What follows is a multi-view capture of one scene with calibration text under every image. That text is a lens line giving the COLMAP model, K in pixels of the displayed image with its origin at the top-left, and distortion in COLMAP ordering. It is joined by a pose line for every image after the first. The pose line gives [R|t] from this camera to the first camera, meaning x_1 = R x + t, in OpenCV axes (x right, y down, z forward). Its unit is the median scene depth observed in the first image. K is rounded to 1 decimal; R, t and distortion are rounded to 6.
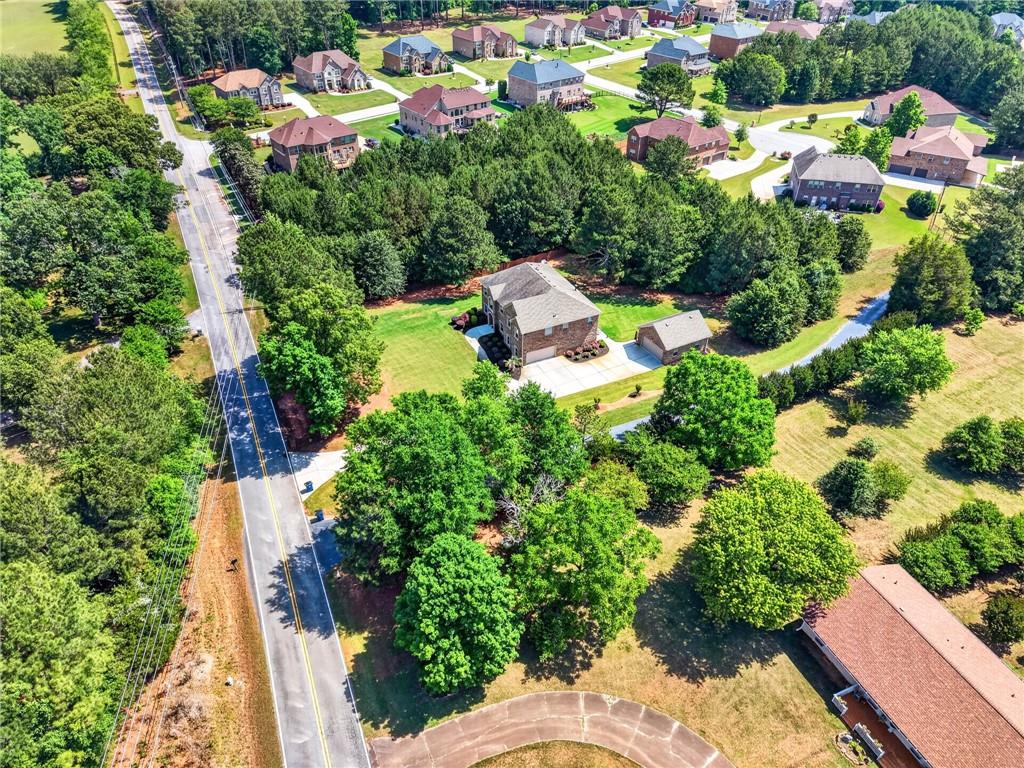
lens RADIAL K [[695.5, 0, 509.3], [0, 695.5, 390.2], [0, 0, 1]] dist [-0.011933, 0.010230]
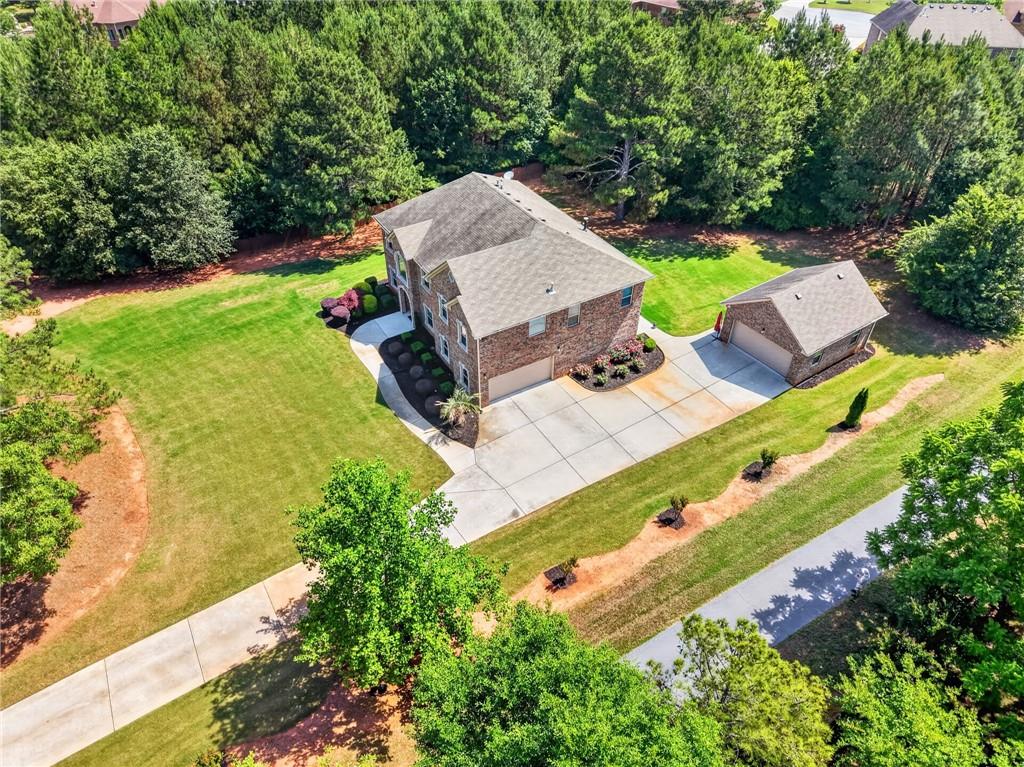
lens RADIAL K [[695.5, 0, 516.3], [0, 695.5, 376.8], [0, 0, 1]] dist [-0.011933, 0.010230]
pose [[0.994705, -0.061698, 0.082195, 0.005956], [0.058703, 0.997538, 0.038373, -0.062074], [-0.084360, -0.033344, 0.995877, 0.502250]]
